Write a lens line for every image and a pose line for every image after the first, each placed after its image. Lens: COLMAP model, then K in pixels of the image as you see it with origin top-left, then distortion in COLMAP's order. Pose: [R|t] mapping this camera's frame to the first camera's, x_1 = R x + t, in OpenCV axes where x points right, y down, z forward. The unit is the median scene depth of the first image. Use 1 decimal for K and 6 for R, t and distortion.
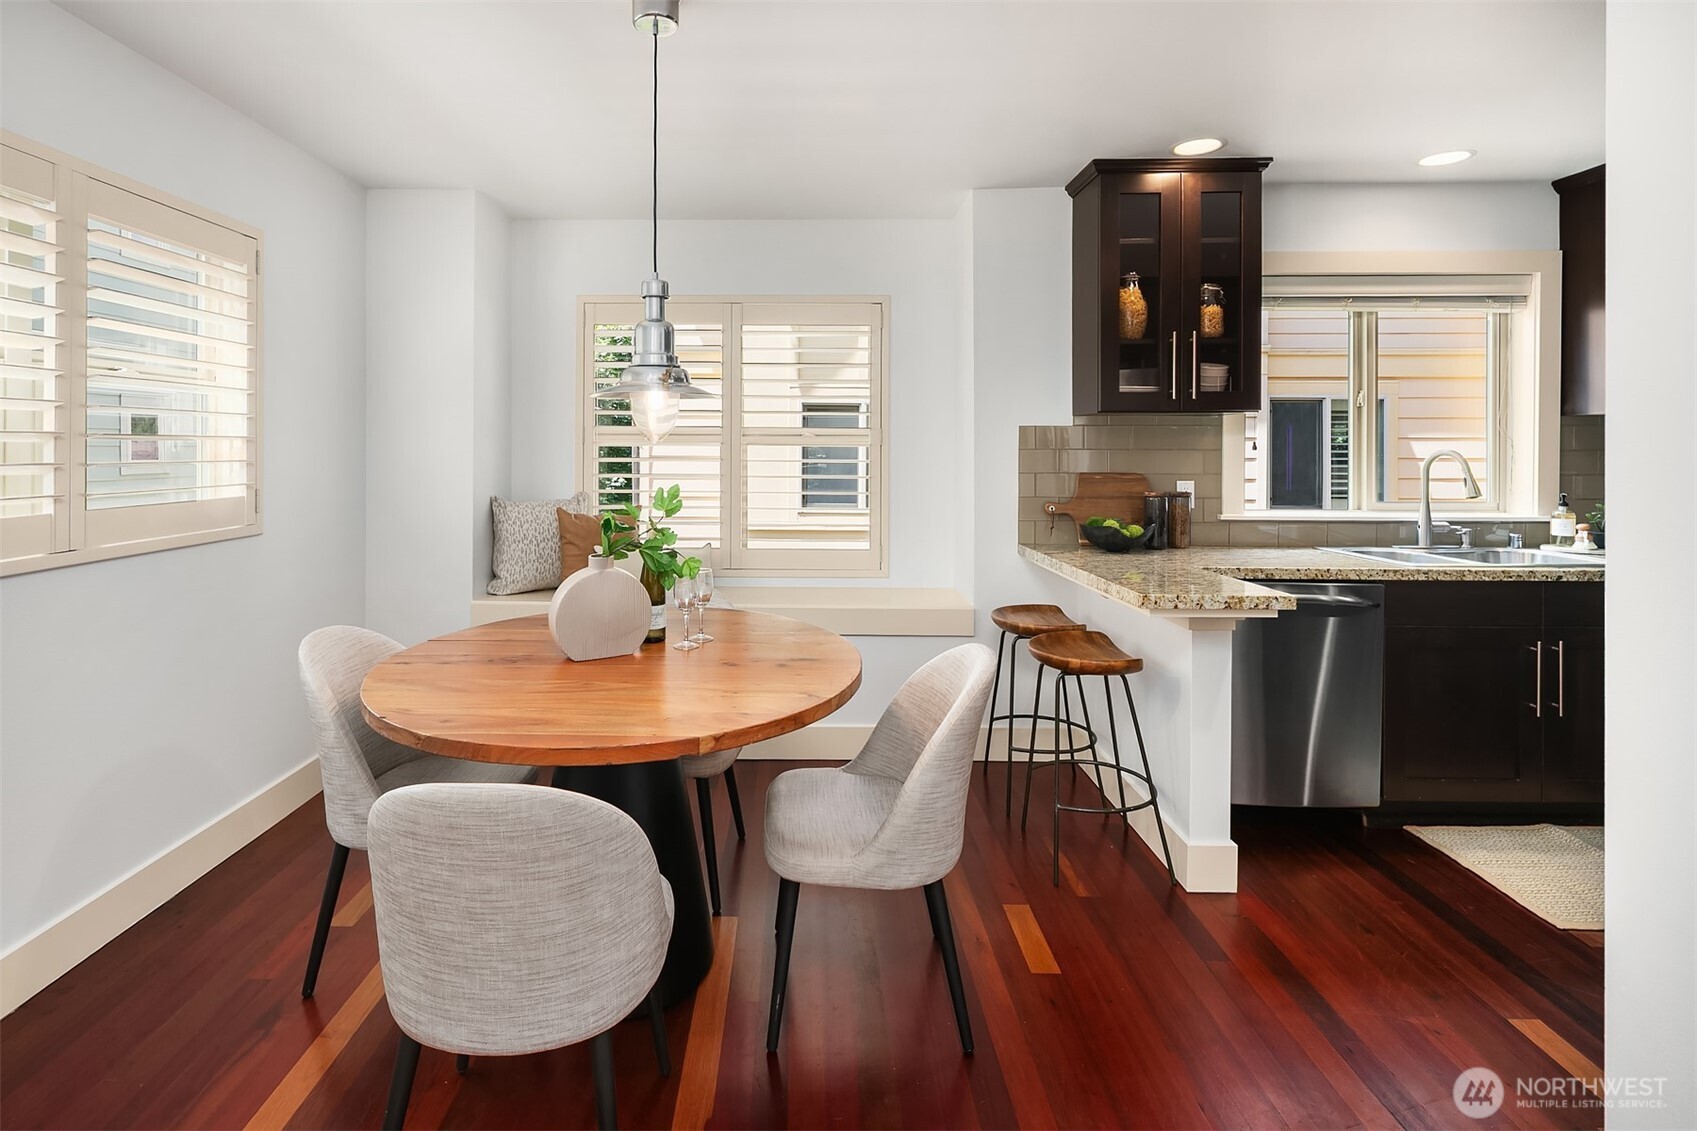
lens RADIAL K [[816.2, 0, 796.8], [0, 816.2, 444.9], [0, 0, 1]] dist [0.007860, -0.003297]
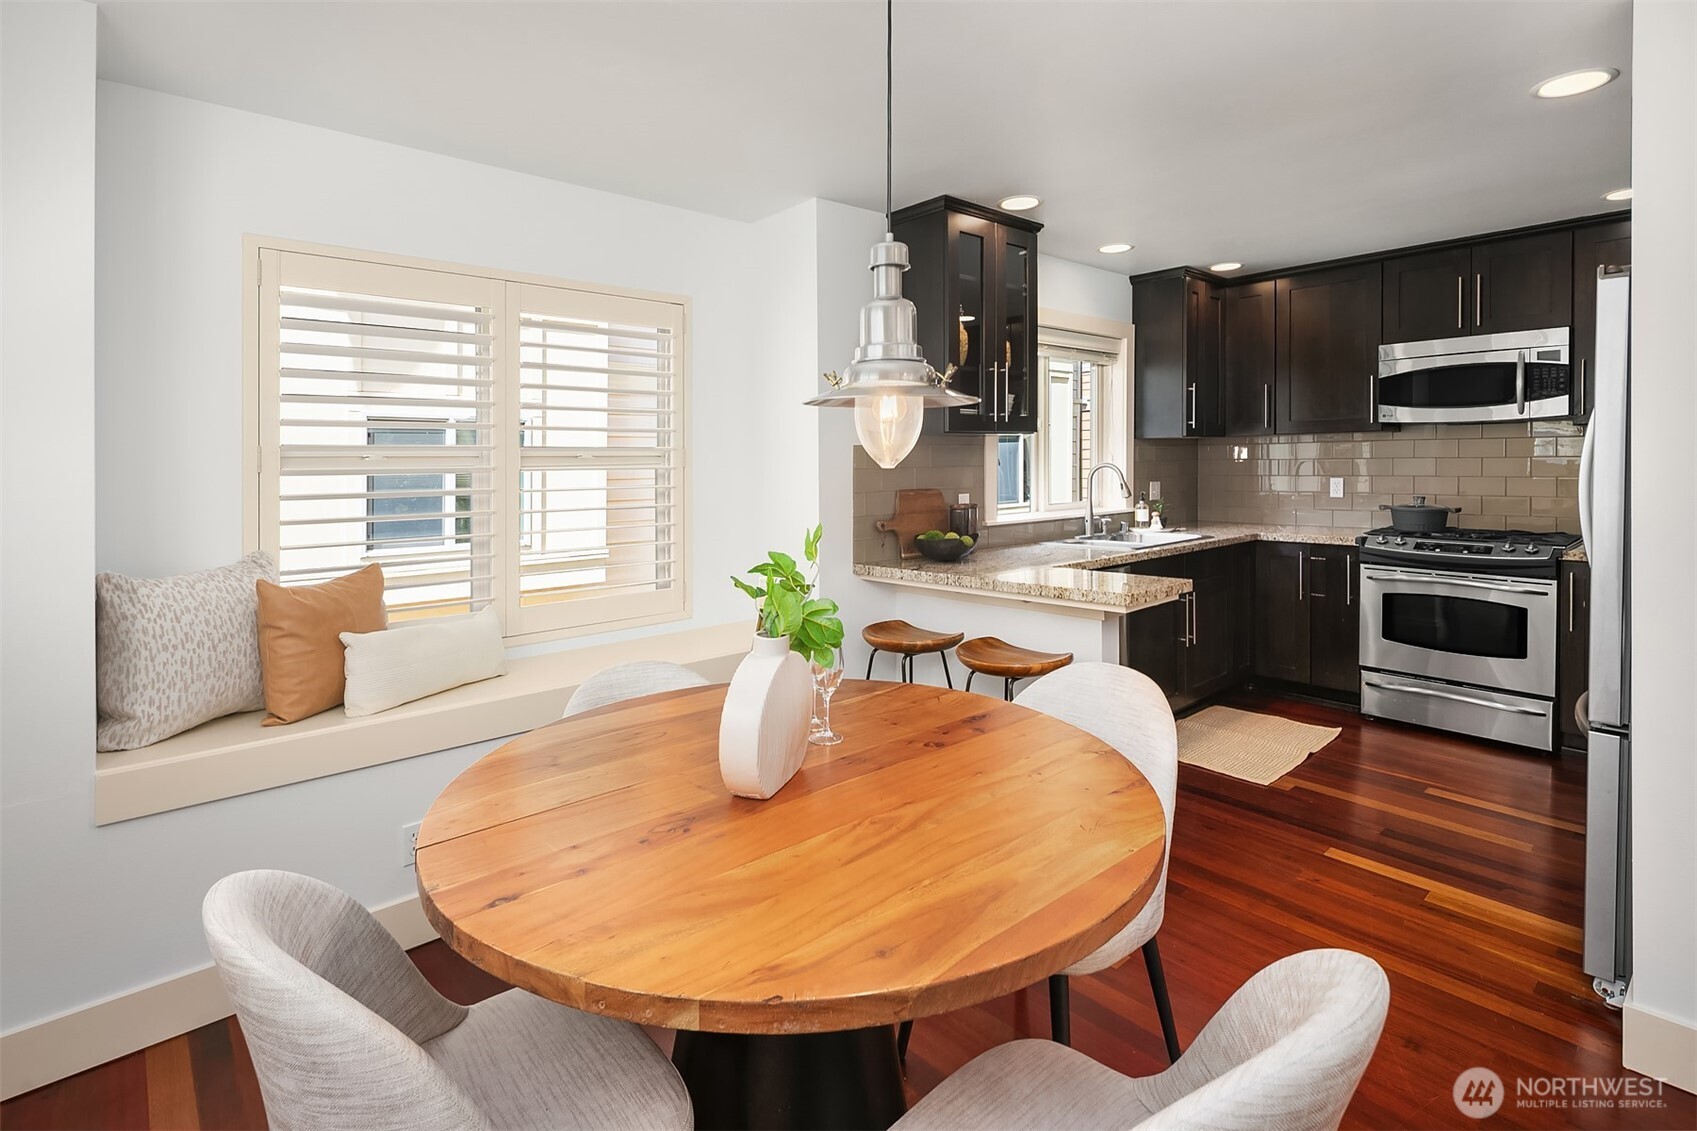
lens RADIAL K [[803.2, 0, 849.8], [0, 803.2, 465.8], [0, 0, 1]] dist [0.004510, -0.000944]
pose [[0.744397, -0.017163, 0.667517, -0.412081], [0.017298, 0.999830, 0.006417, -0.005162], [-0.667513, 0.006770, 0.744567, 0.295918]]
